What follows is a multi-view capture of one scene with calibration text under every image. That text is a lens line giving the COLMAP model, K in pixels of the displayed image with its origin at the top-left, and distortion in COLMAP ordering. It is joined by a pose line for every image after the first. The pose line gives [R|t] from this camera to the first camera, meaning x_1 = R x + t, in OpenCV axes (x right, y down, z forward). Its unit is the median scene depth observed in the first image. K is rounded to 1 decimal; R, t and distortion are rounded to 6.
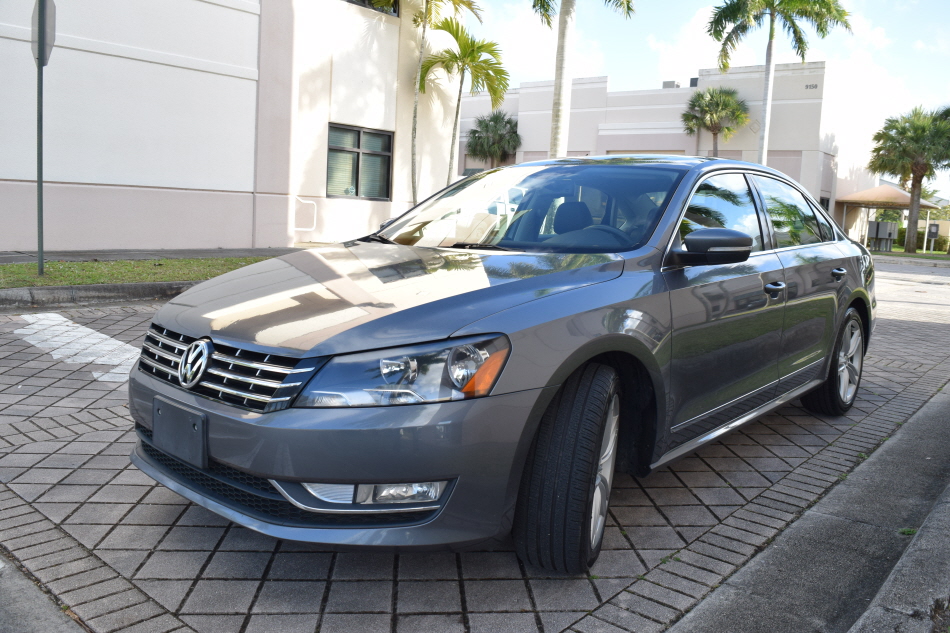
lens RADIAL K [[760.2, 0, 474.5], [0, 760.2, 315.3], [0, 0, 1]] dist [-0.009523, -0.003206]
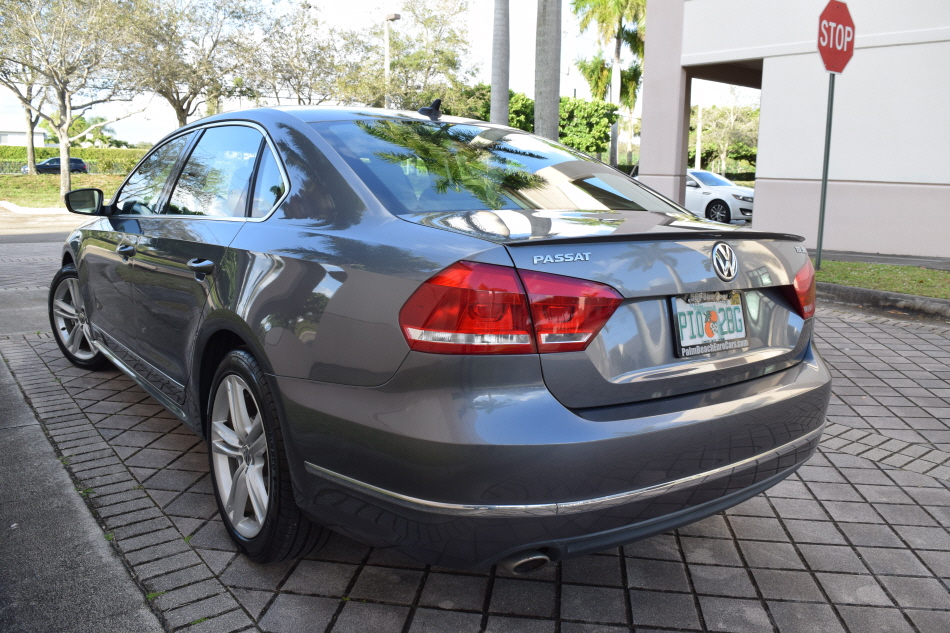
lens RADIAL K [[760.2, 0, 474.5], [0, 760.2, 316.5], [0, 0, 1]] dist [-0.009523, -0.003206]
pose [[-0.229863, 0.112322, -0.966720, 1.208779], [-0.152888, 0.976817, 0.149848, -0.162722], [0.961139, 0.182245, -0.207361, 1.601007]]
